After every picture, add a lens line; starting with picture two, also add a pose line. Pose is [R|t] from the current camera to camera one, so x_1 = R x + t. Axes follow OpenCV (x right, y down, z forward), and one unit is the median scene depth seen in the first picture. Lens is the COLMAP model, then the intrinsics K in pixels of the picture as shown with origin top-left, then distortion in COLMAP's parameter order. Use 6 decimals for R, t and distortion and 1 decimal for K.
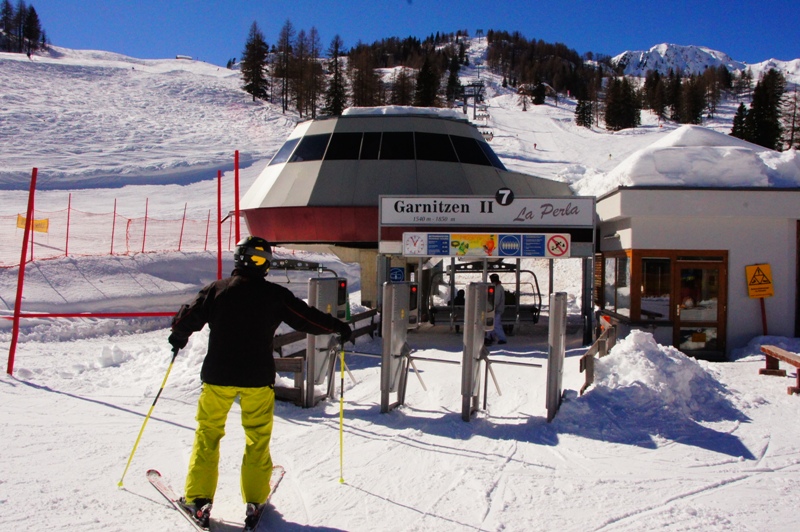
lens RADIAL K [[688.1, 0, 400.2], [0, 688.1, 258.2], [0, 0, 1]] dist [-0.118156, 0.070204]
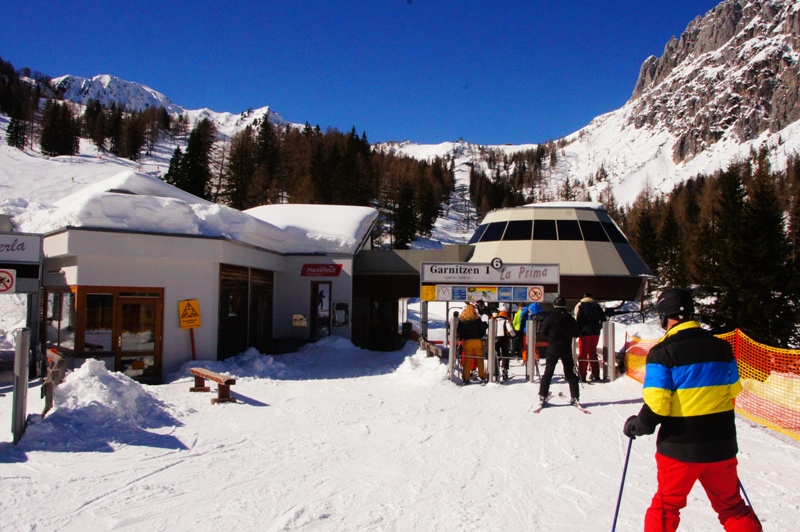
lens RADIAL K [[688.1, 0, 400.2], [0, 688.1, 258.2], [0, 0, 1]] dist [-0.118156, 0.070204]
pose [[0.701088, 0.039416, 0.711985, -0.056297], [-0.005275, 0.998730, -0.050096, -0.006115], [-0.713056, 0.031366, 0.700406, -0.101018]]
